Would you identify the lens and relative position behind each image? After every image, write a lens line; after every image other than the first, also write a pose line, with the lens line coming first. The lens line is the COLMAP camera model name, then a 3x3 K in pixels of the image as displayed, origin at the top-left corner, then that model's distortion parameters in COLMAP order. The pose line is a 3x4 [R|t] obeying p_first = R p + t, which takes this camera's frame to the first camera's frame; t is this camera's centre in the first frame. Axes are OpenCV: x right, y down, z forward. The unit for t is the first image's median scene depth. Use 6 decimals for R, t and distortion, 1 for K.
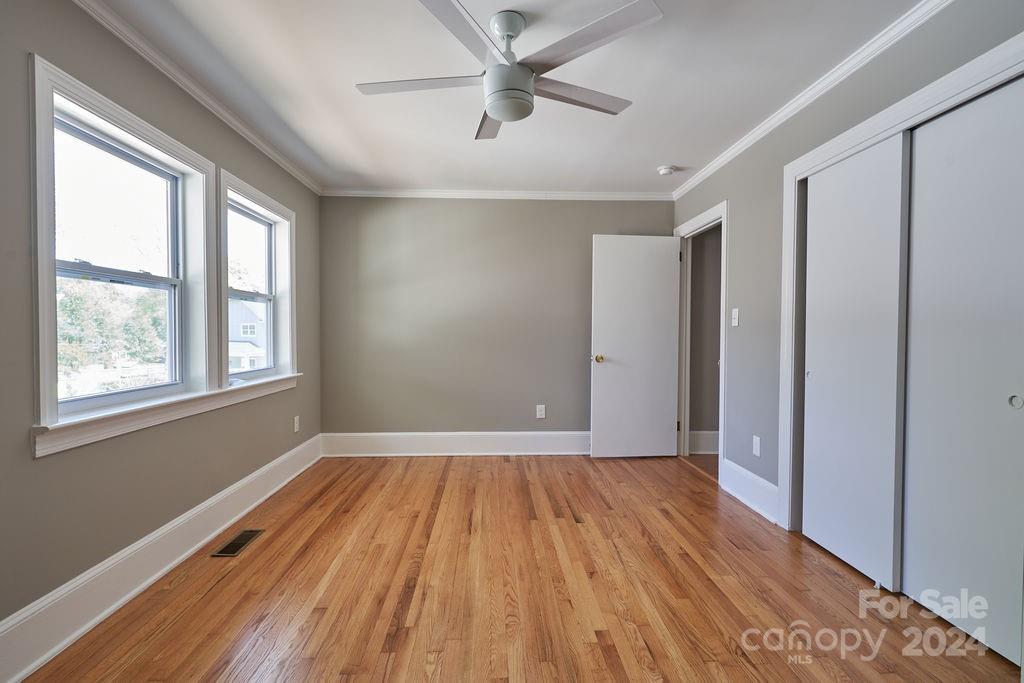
lens RADIAL K [[465.4, 0, 512.0], [0, 465.4, 341.5], [0, 0, 1]] dist [0.000440, 0.000081]
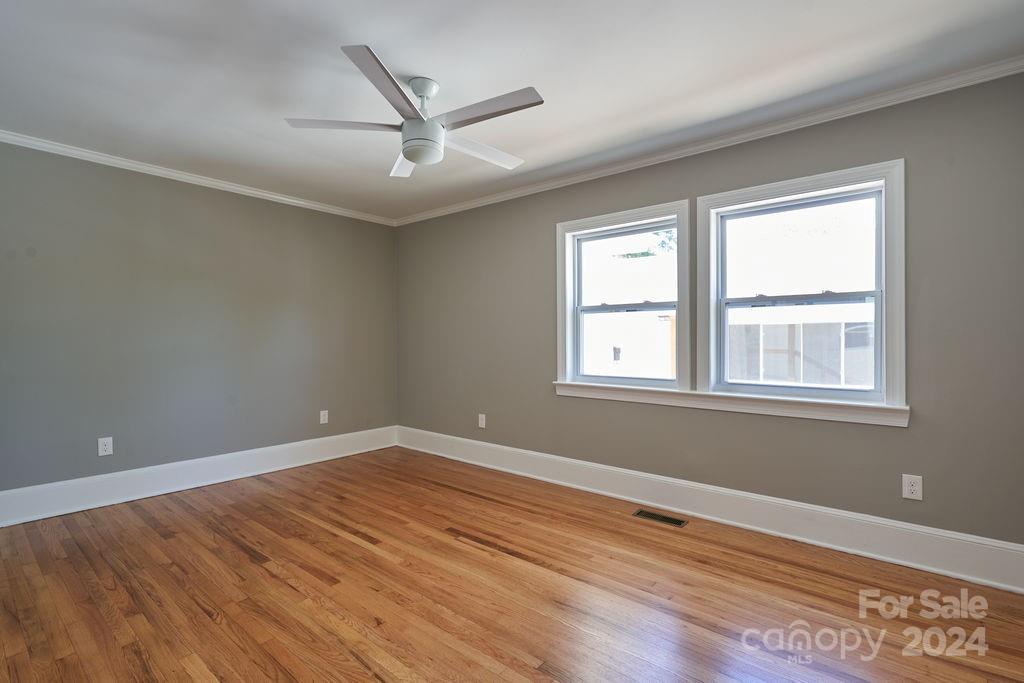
lens RADIAL K [[478.4, 0, 512.0], [0, 478.4, 341.5], [0, 0, 1]] dist [0.000841, 0.000519]
pose [[-0.677827, -0.004333, -0.735208, 0.604804], [-0.017930, 0.999783, 0.010639, -0.027330], [0.735002, 0.020394, -0.677758, 1.637794]]
